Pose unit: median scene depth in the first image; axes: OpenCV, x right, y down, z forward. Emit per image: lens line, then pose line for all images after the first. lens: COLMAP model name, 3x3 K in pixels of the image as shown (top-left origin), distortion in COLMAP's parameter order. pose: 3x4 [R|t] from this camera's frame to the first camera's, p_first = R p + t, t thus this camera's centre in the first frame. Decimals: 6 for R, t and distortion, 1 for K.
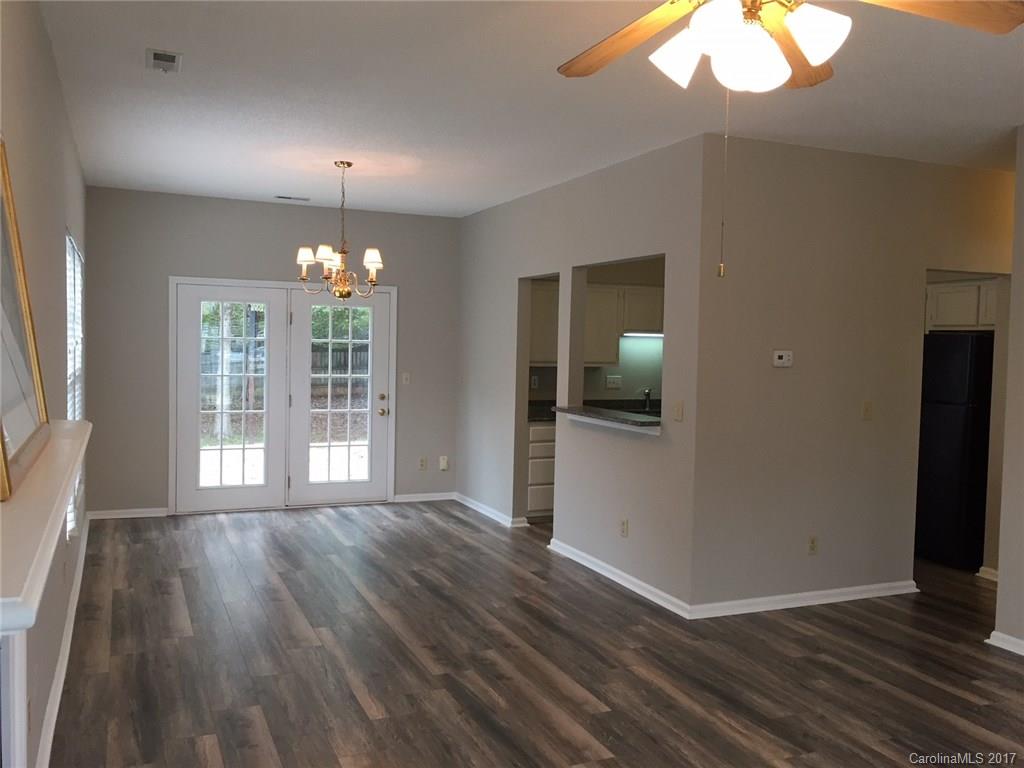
lens RADIAL K [[879.9, 0, 512.0], [0, 879.9, 384.0], [0, 0, 1]] dist [0.109375, -0.156507]
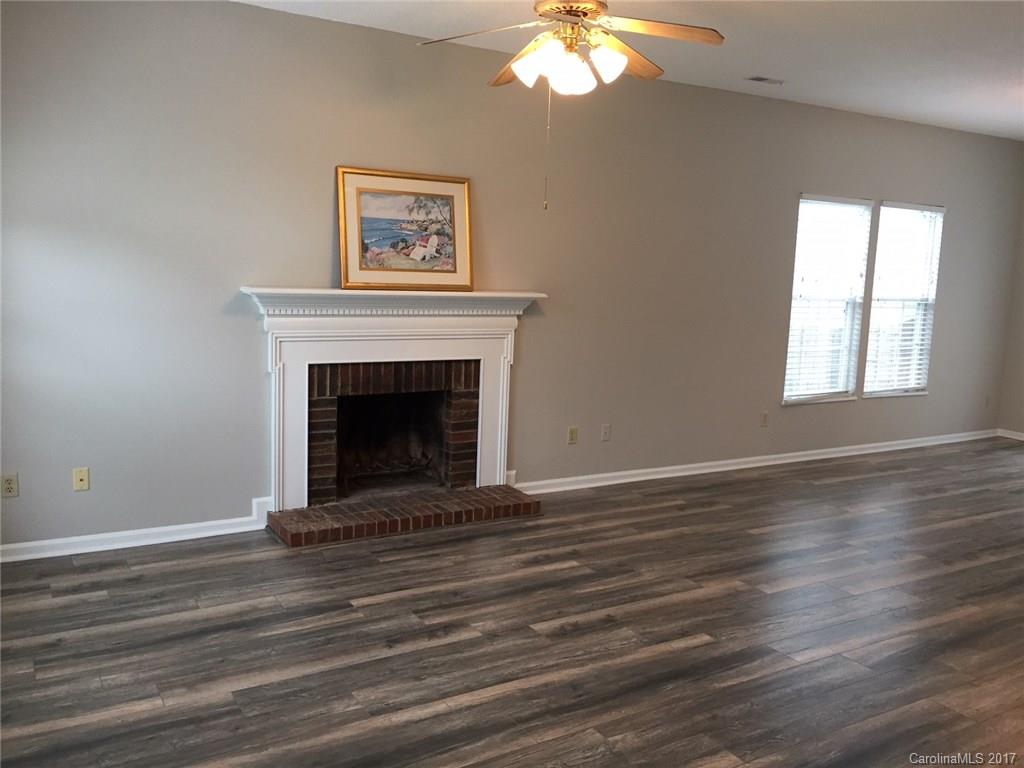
lens RADIAL K [[879.9, 0, 512.0], [0, 879.9, 384.0], [0, 0, 1]] dist [0.109375, -0.156507]
pose [[0.134744, 0.127247, -0.982676, 1.132025], [-0.078156, 0.989995, 0.117478, 0.003790], [0.987793, 0.060973, 0.143341, 0.396209]]
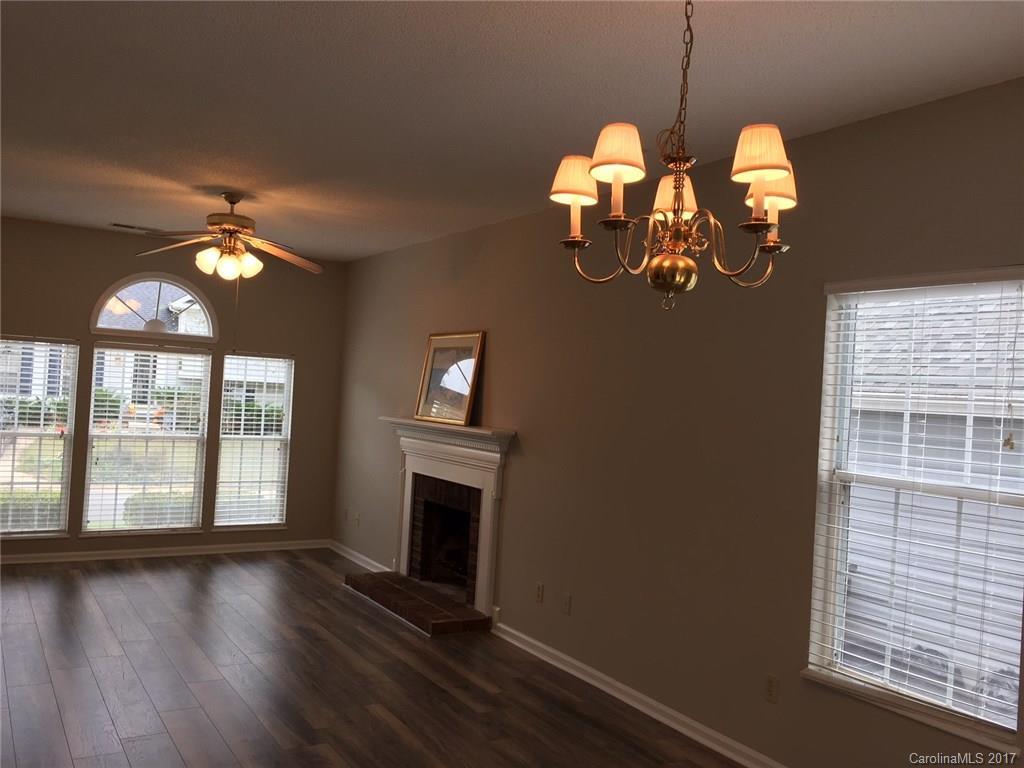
lens RADIAL K [[879.9, 0, 512.0], [0, 879.9, 384.0], [0, 0, 1]] dist [0.109375, -0.156507]
pose [[-0.989010, -0.070240, -0.130098, -0.144386], [-0.074914, 0.996696, 0.031381, -0.106647], [0.127464, 0.040783, -0.991004, 2.142651]]
